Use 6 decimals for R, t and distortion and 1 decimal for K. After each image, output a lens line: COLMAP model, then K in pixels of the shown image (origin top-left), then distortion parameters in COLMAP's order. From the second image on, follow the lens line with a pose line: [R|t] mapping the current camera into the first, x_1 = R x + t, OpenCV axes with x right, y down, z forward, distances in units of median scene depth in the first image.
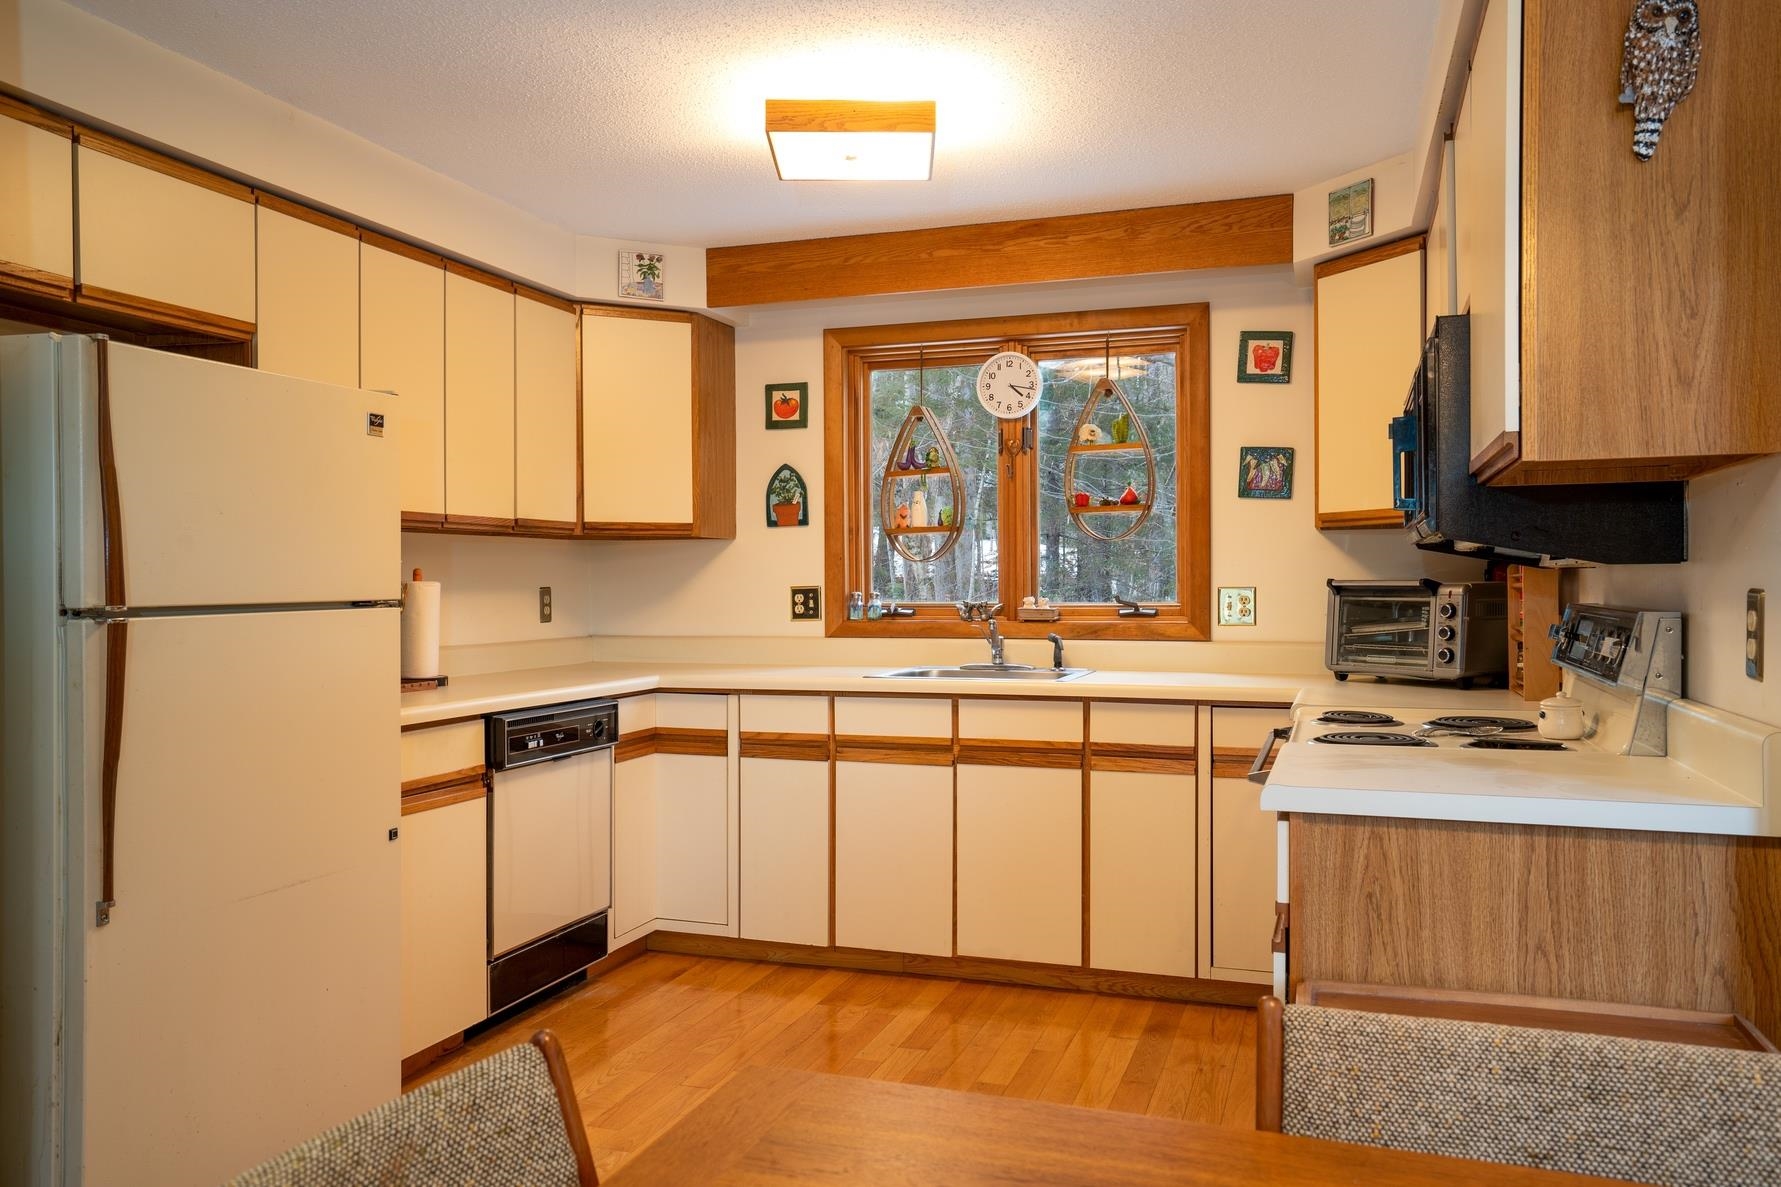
lens RADIAL K [[1363.8, 0, 890.9], [0, 1363.8, 588.4], [0, 0, 1]] dist [-0.009408, 0.014332]
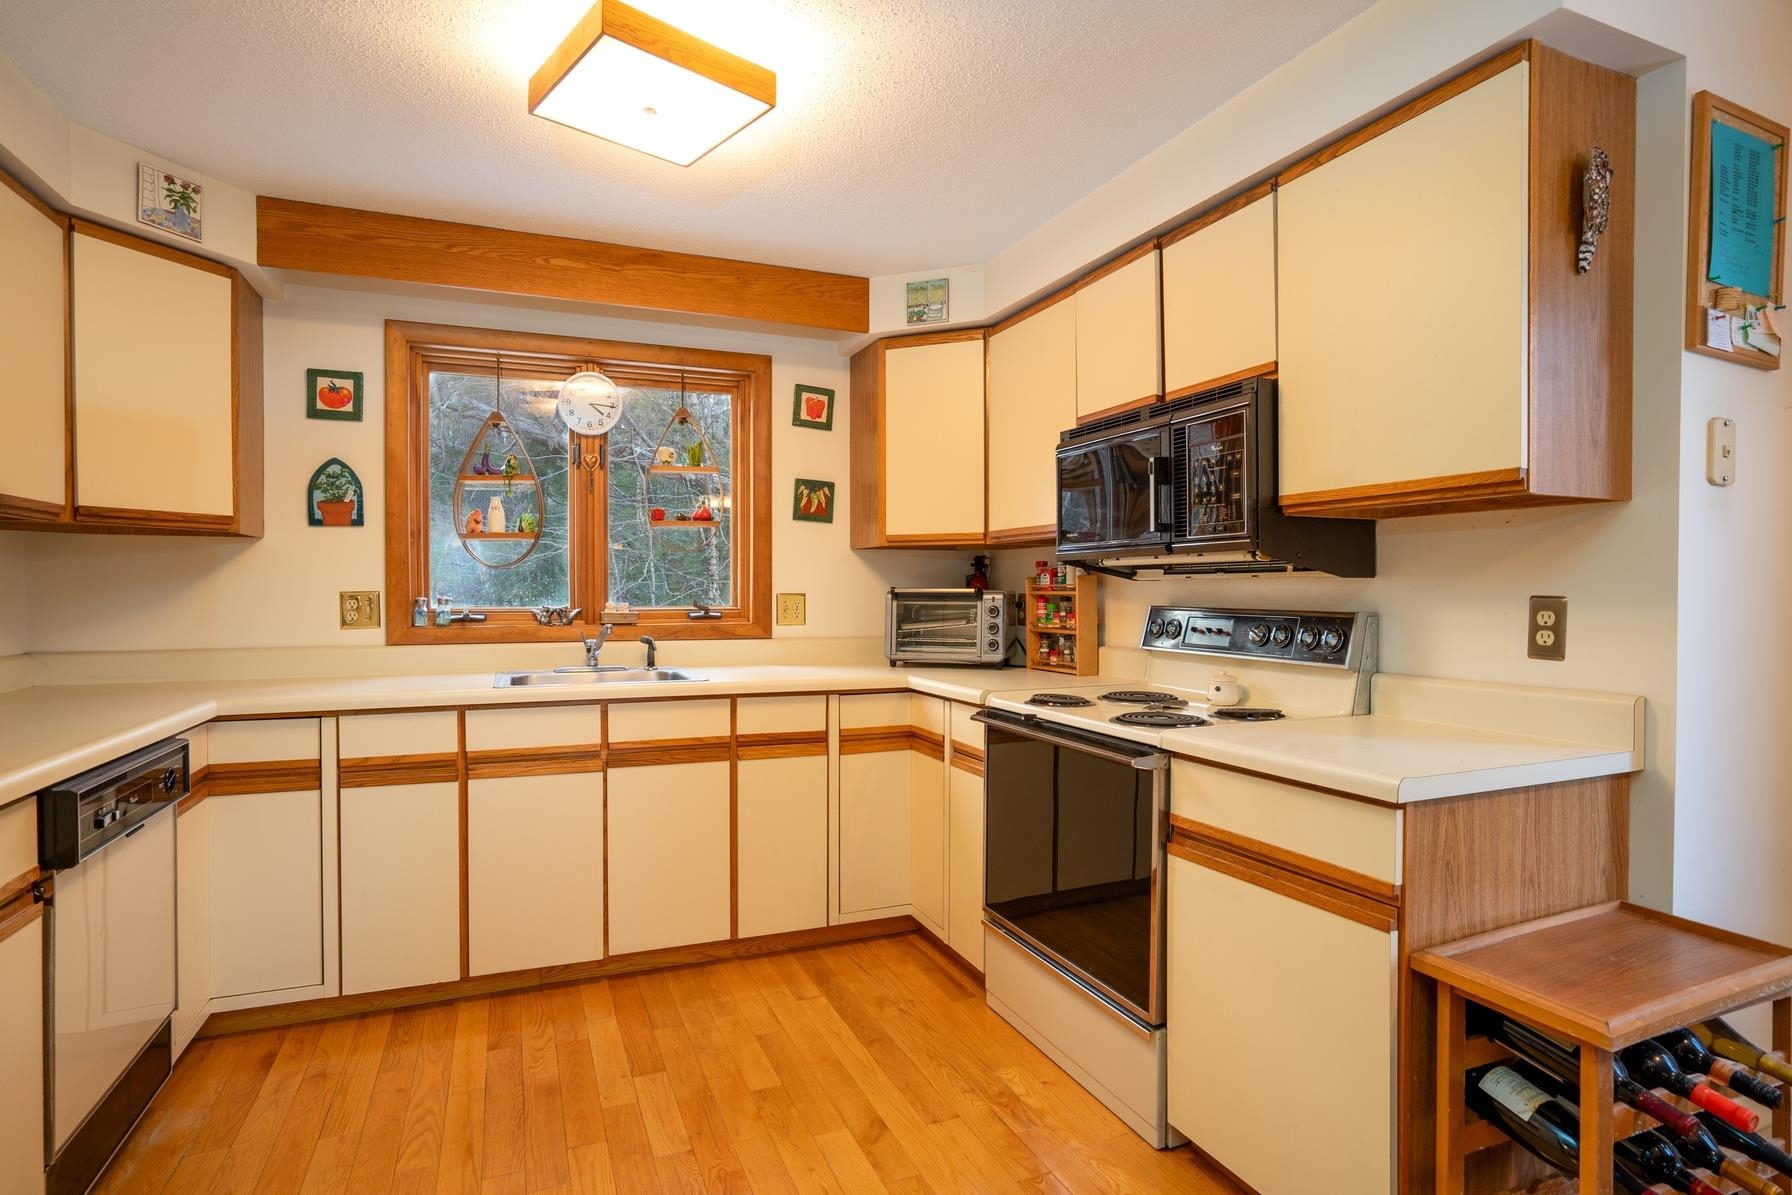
lens RADIAL K [[915.3, 0, 904.9], [0, 915.3, 601.4], [0, 0, 1]] dist [-0.035612, 0.013250]
pose [[0.746752, -0.003722, 0.665092, -0.224159], [-0.001608, 0.999971, 0.007402, 0.000064], [-0.665101, -0.006597, 0.746724, 0.335080]]
